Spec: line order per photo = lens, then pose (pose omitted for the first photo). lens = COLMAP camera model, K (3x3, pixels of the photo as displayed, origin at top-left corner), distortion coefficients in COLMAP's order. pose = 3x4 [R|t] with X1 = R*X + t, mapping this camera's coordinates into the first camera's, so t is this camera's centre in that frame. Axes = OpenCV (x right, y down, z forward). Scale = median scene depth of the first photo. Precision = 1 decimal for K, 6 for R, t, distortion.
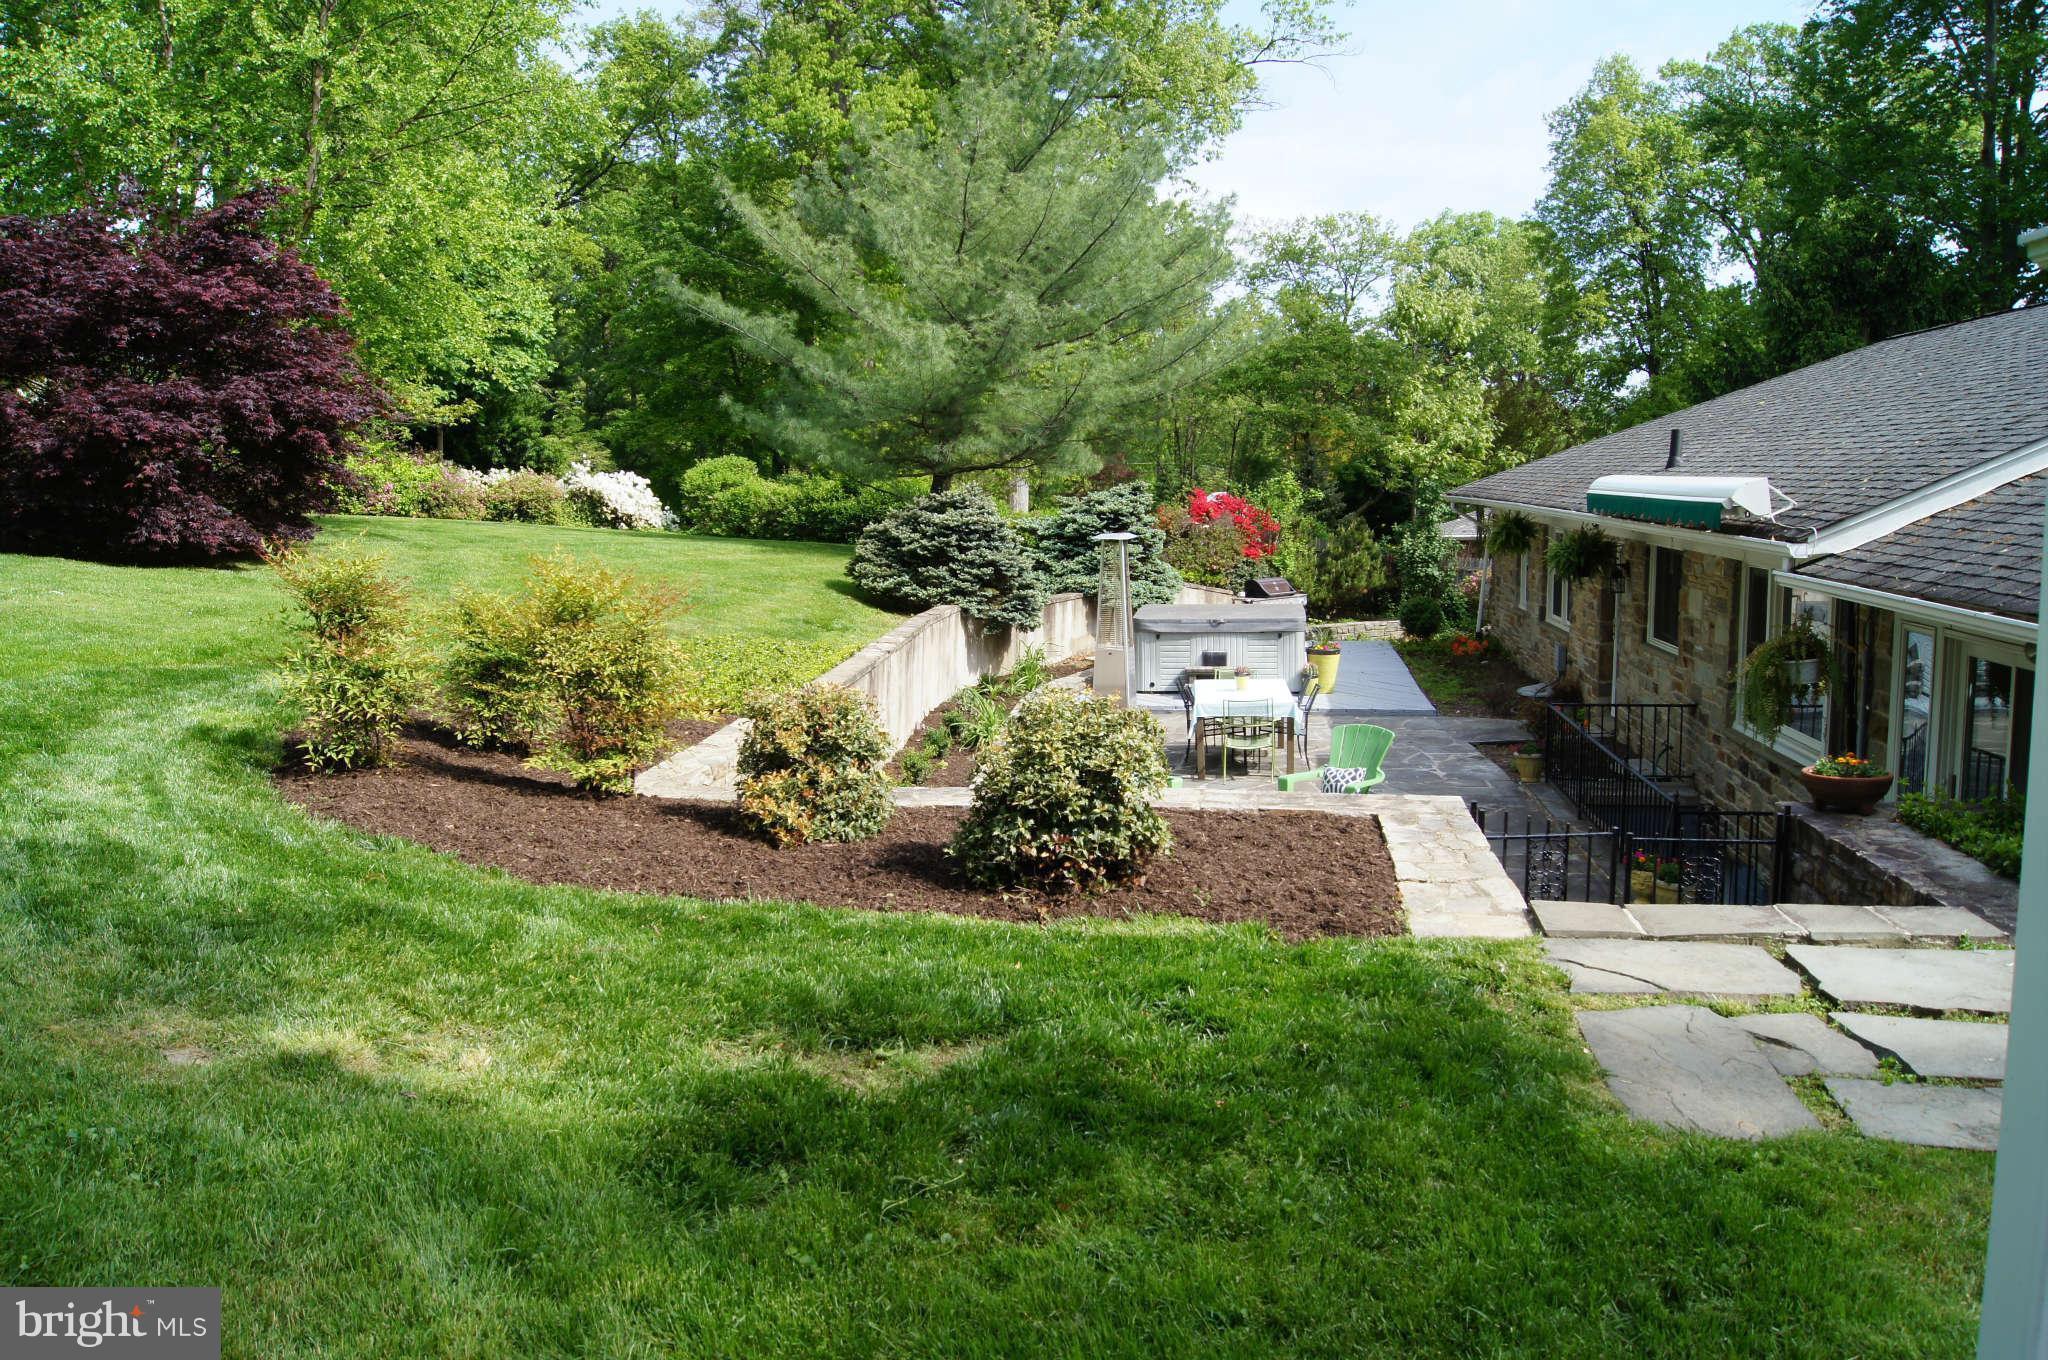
lens RADIAL K [[1570.9, 0, 1021.6], [0, 1570.9, 673.5], [0, 0, 1]] dist [-0.069489, -0.001220]
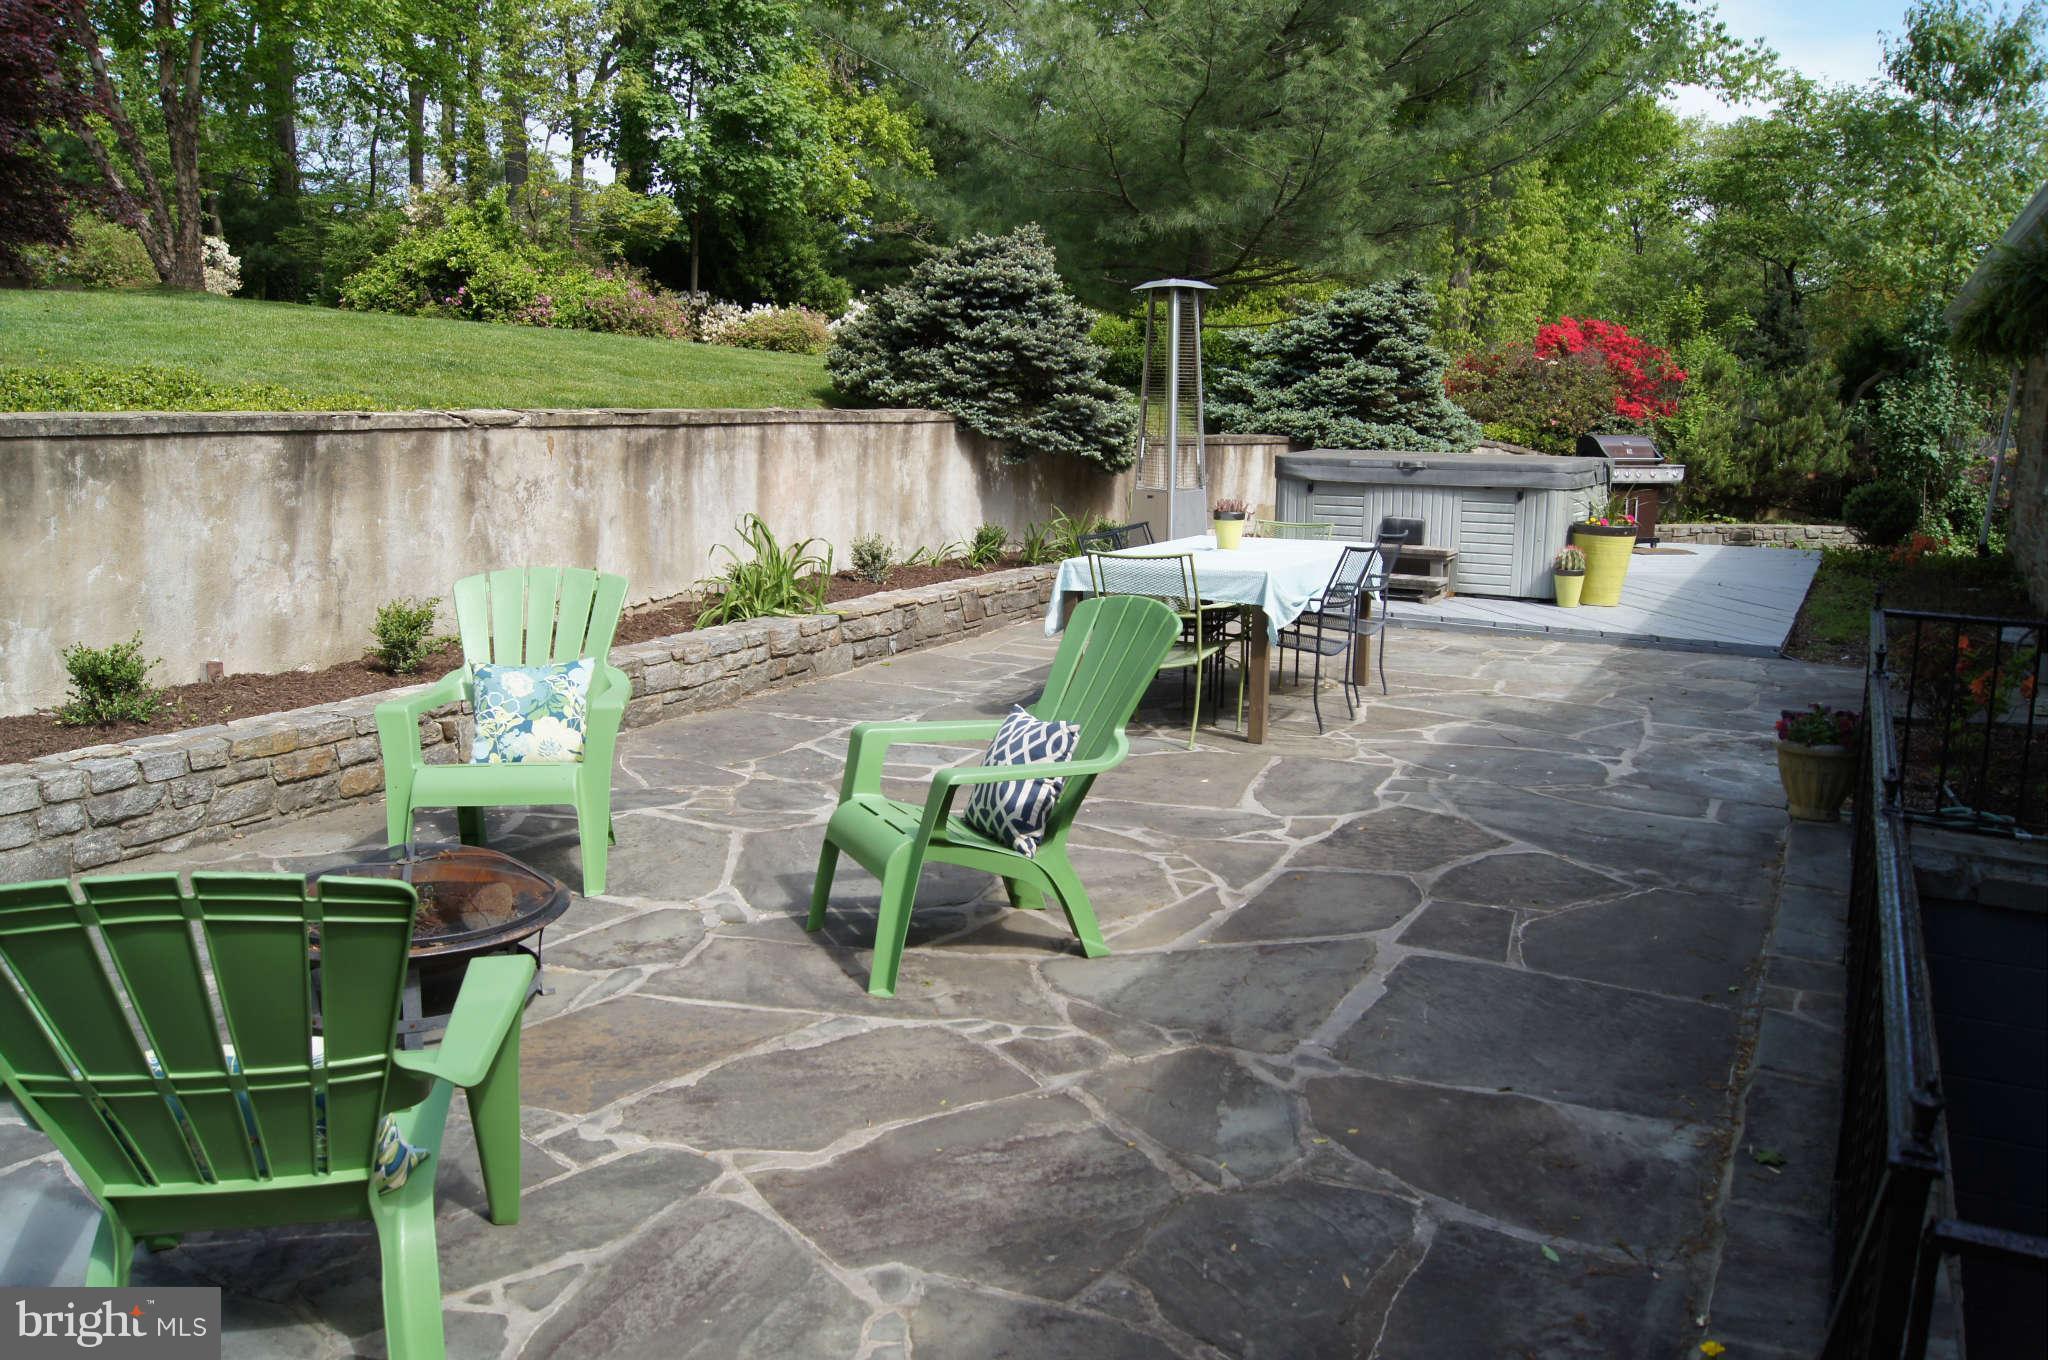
lens RADIAL K [[1570.9, 0, 1024.9], [0, 1570.9, 688.3], [0, 0, 1]] dist [-0.069489, -0.001220]
pose [[0.938522, 0.089959, -0.333293, 0.187817], [-0.071331, 0.995150, 0.067740, 0.018643], [0.337770, -0.039801, 0.940387, 0.413232]]
